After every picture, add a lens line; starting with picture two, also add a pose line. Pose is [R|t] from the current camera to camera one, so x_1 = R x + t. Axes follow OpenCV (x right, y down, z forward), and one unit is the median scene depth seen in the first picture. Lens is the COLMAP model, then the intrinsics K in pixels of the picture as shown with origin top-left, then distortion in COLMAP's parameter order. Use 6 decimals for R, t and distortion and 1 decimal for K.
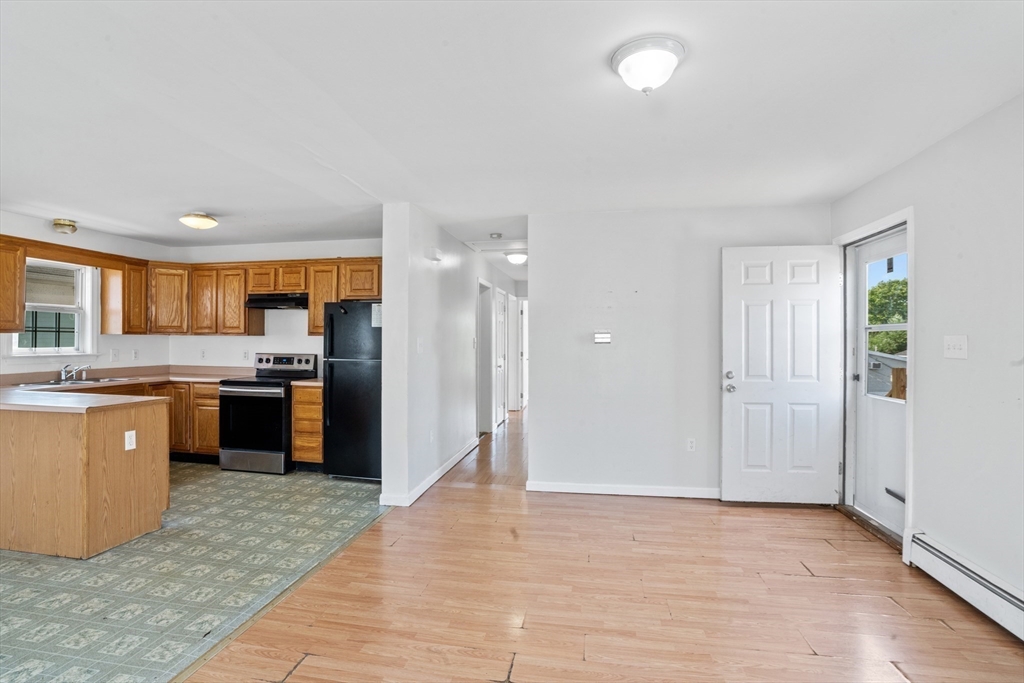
lens RADIAL K [[542.9, 0, 512.0], [0, 542.9, 341.5], [0, 0, 1]] dist [-0.172062, 0.118336]
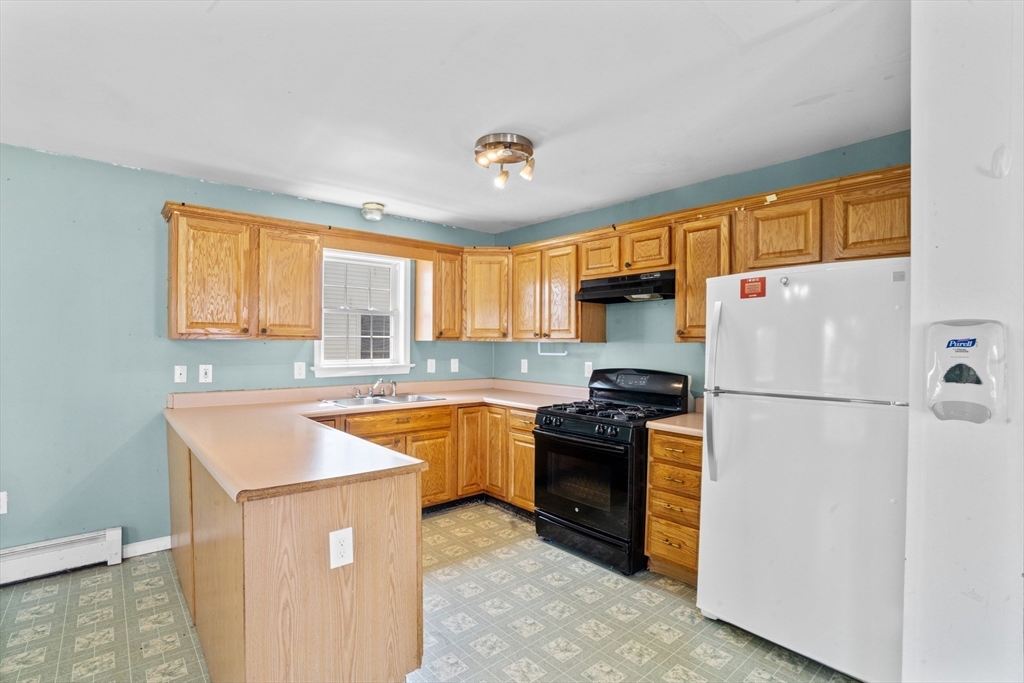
lens RADIAL K [[480.9, 0, 552.6], [0, 480.9, 347.2], [0, 0, 1]] dist [0.000590, 0.000094]
pose [[0.848798, 0.004866, -0.528695, -0.219739], [-0.007450, 0.999968, -0.002757, -0.003061], [0.528665, 0.006279, 0.848807, 0.481129]]
